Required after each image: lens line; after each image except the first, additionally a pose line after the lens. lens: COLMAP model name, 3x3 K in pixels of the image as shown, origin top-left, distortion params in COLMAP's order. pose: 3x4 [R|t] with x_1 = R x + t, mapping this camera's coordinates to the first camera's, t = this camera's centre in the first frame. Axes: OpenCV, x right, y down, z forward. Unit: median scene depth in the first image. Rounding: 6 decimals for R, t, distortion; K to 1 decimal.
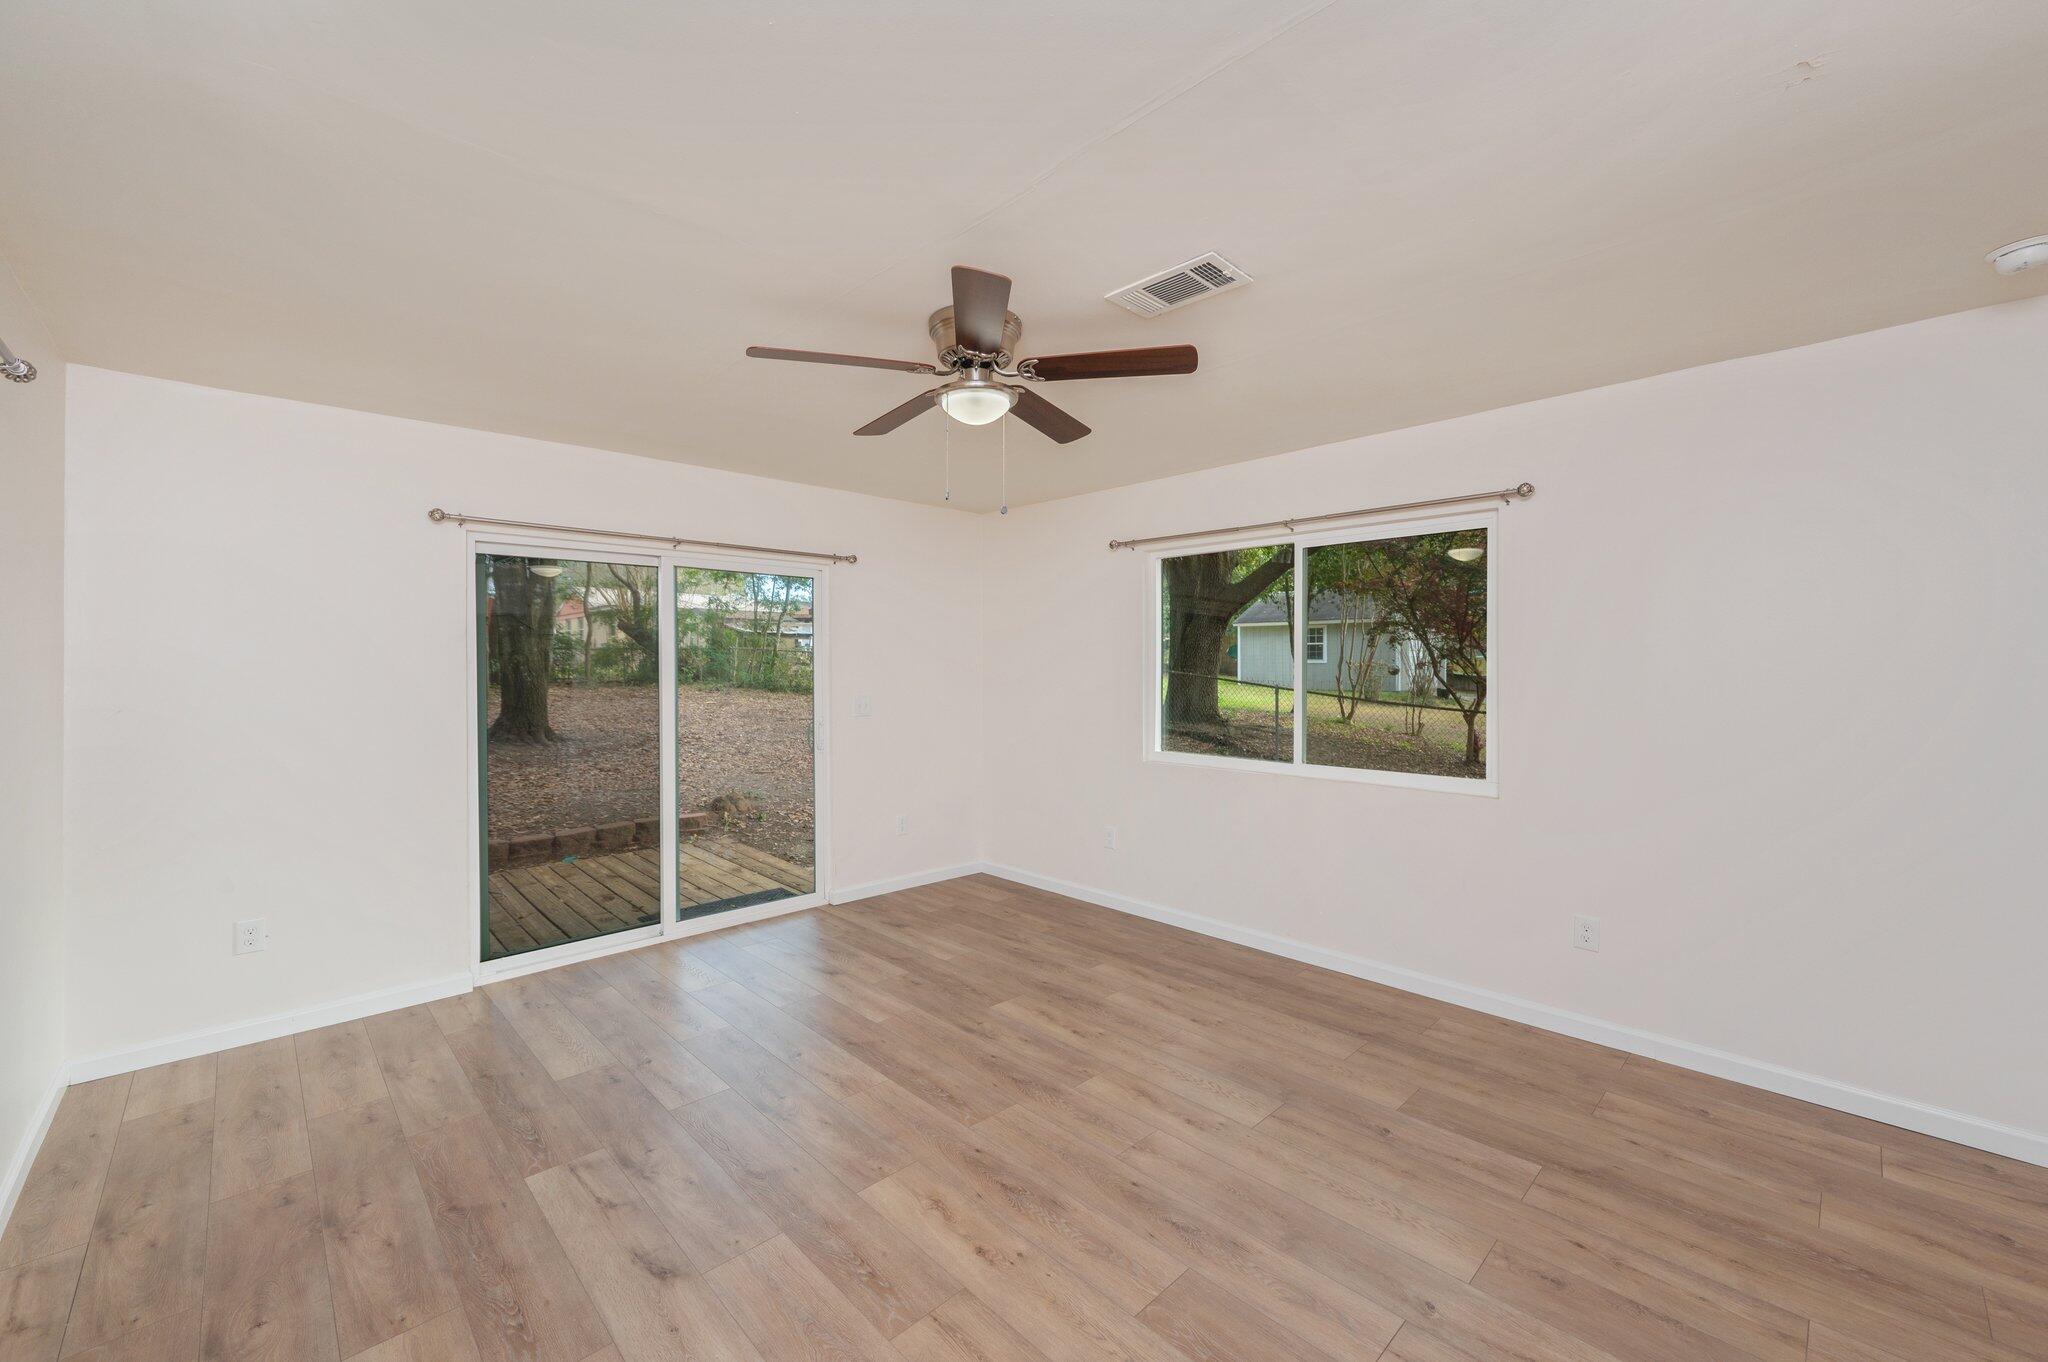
lens RADIAL K [[812.5, 0, 1032.6], [0, 812.5, 671.1], [0, 0, 1]] dist [-0.000721, 0.000268]
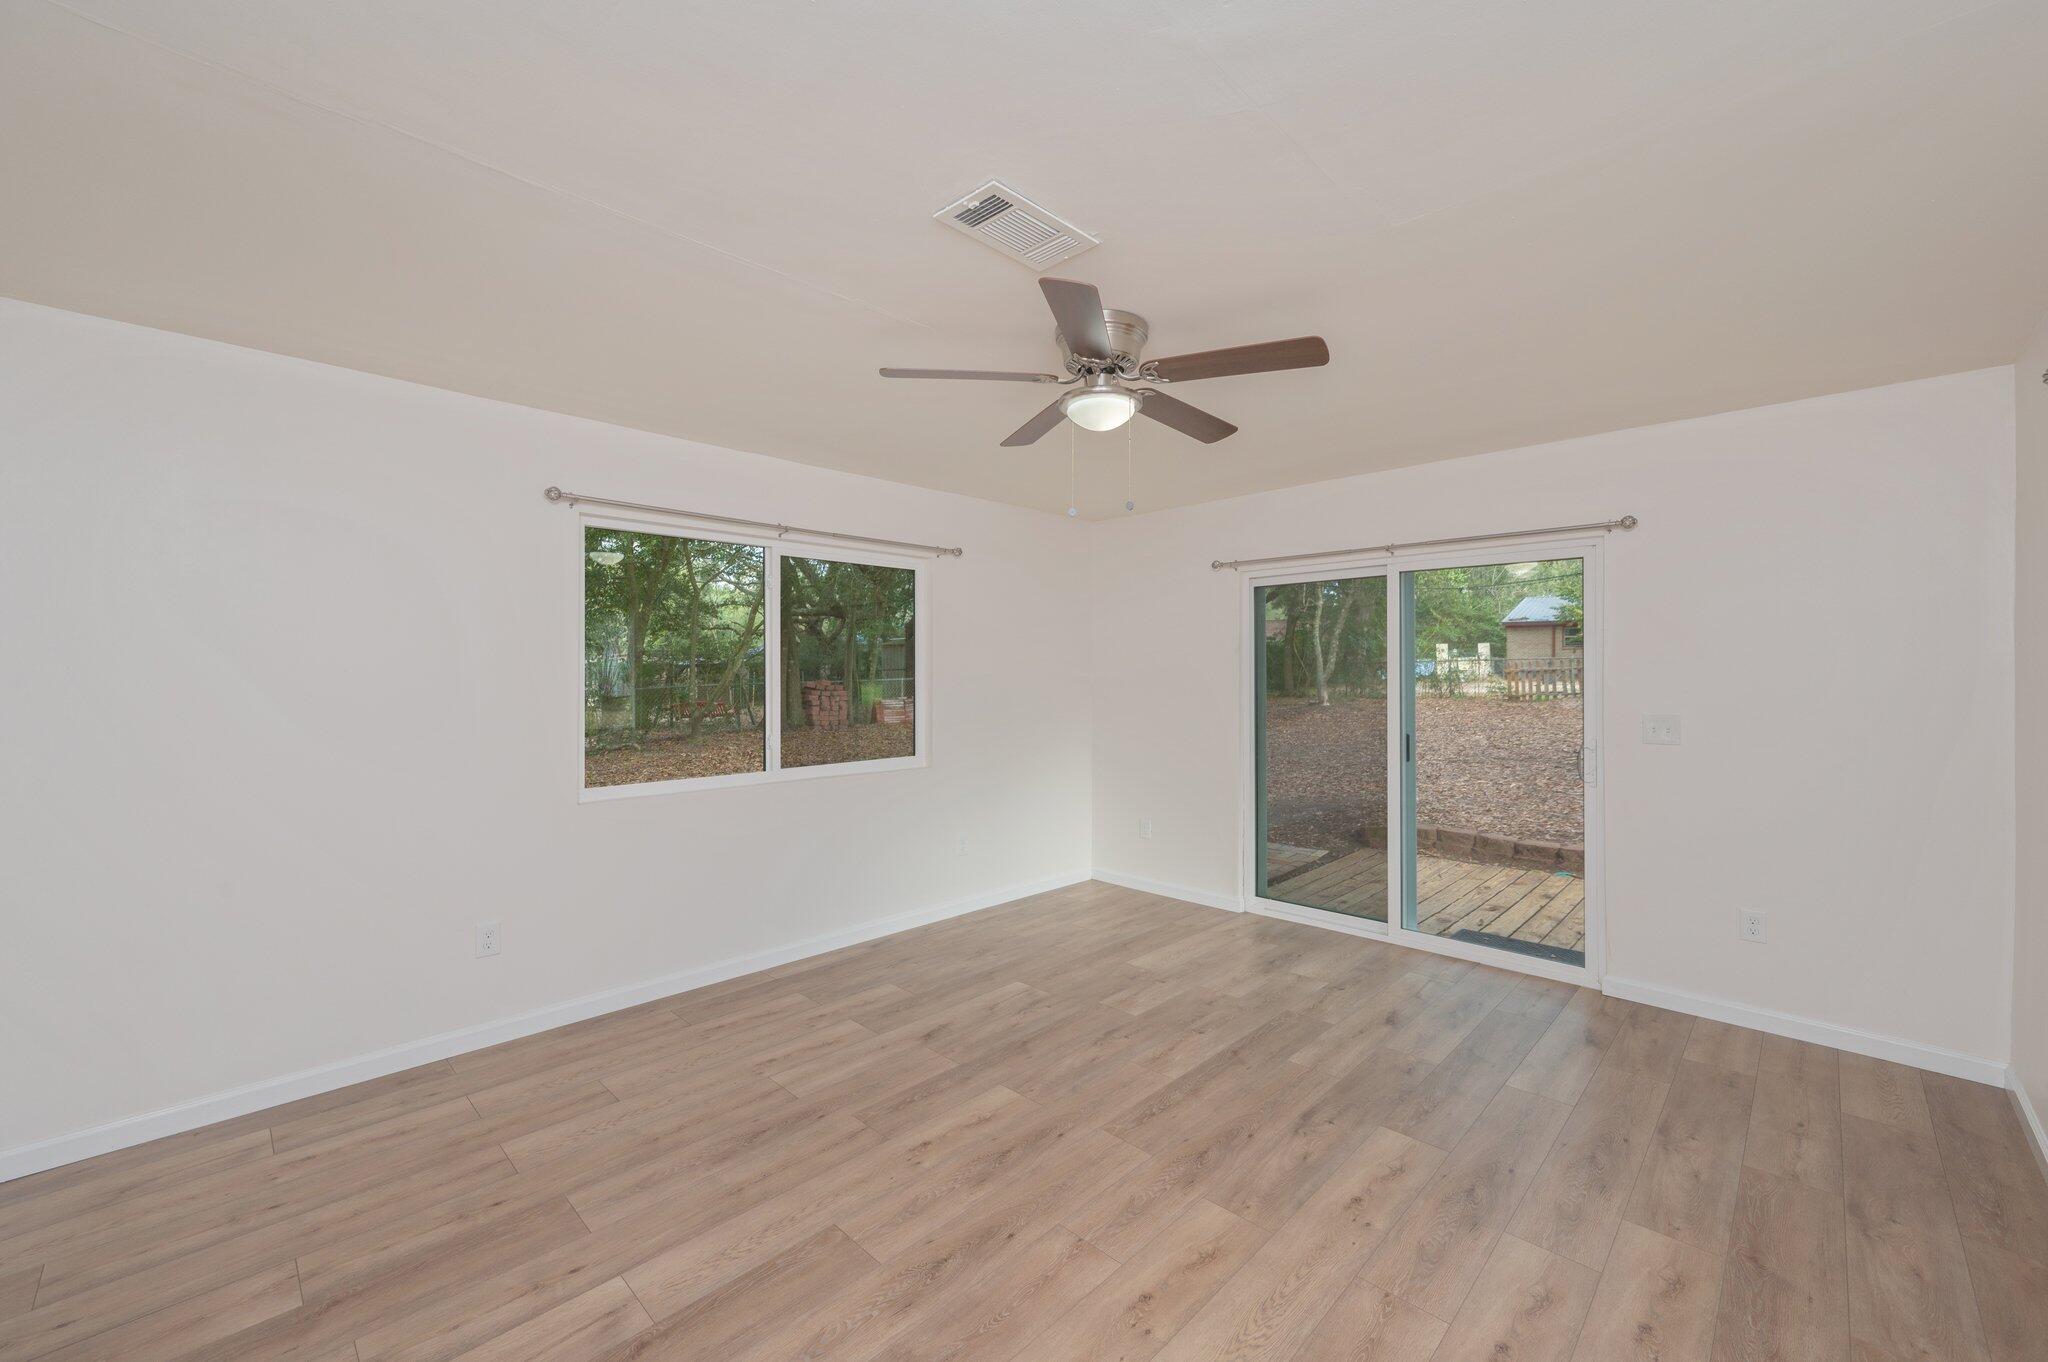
lens RADIAL K [[812.5, 0, 1032.6], [0, 812.5, 671.1], [0, 0, 1]] dist [-0.000721, 0.000268]
pose [[0.027291, -0.001470, -0.999626, 0.772659], [-0.005313, 0.999985, -0.001615, -0.002981], [0.999613, 0.005355, 0.027283, 0.737578]]
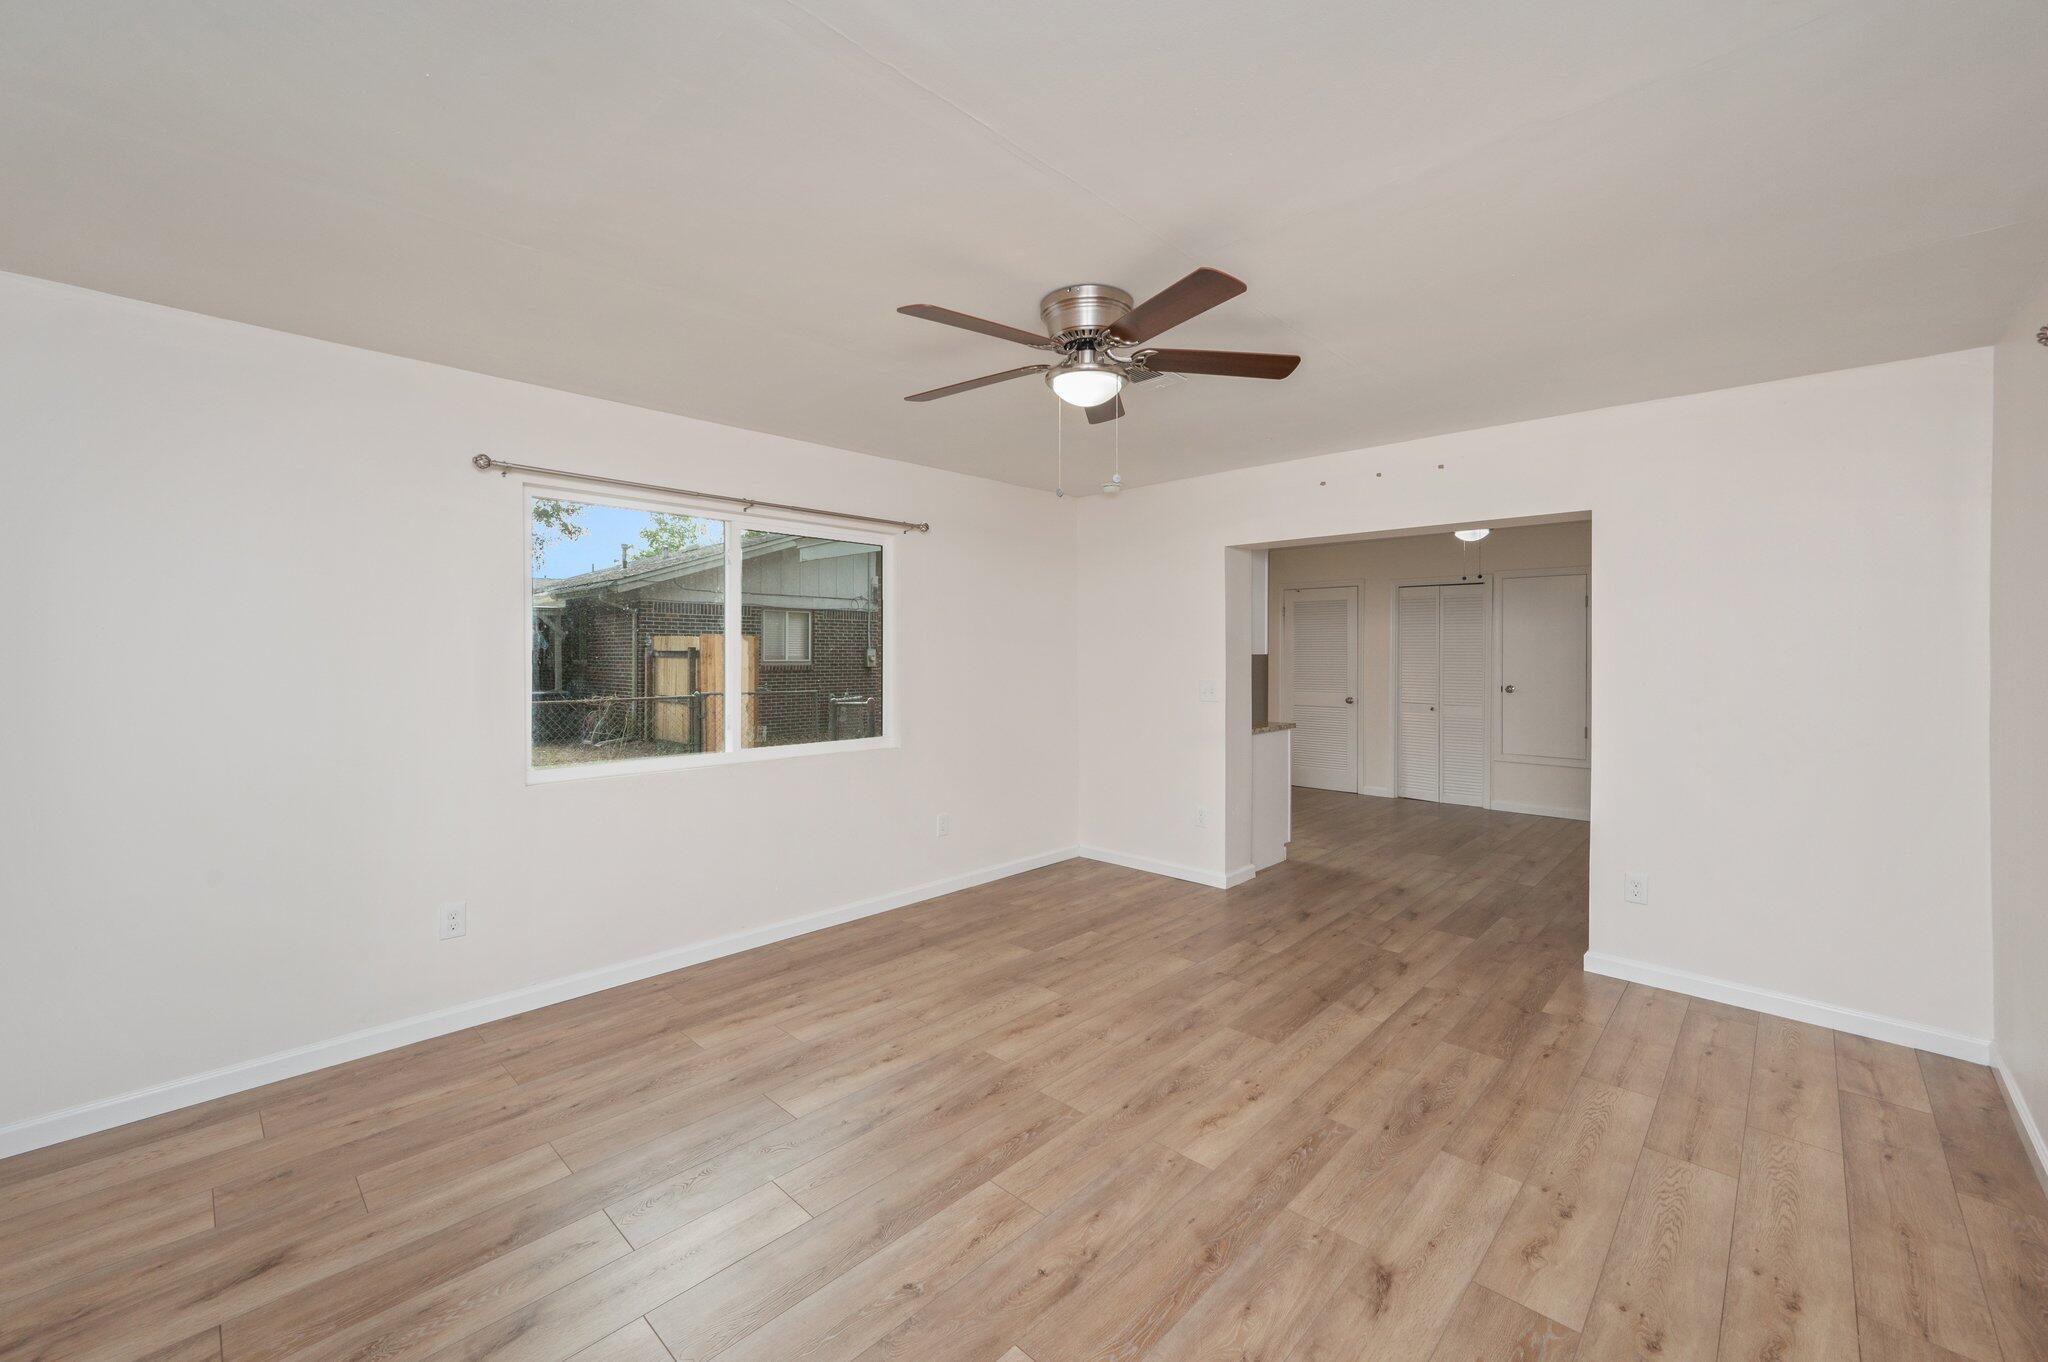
lens RADIAL K [[822.1, 0, 1028.6], [0, 822.1, 649.8], [0, 0, 1]] dist [0.000091, 0.000010]
pose [[-0.040184, 0.003067, 0.999188, -0.895943], [0.005292, 0.999982, -0.002857, -0.001299], [-0.999178, 0.005173, -0.040199, 0.922680]]
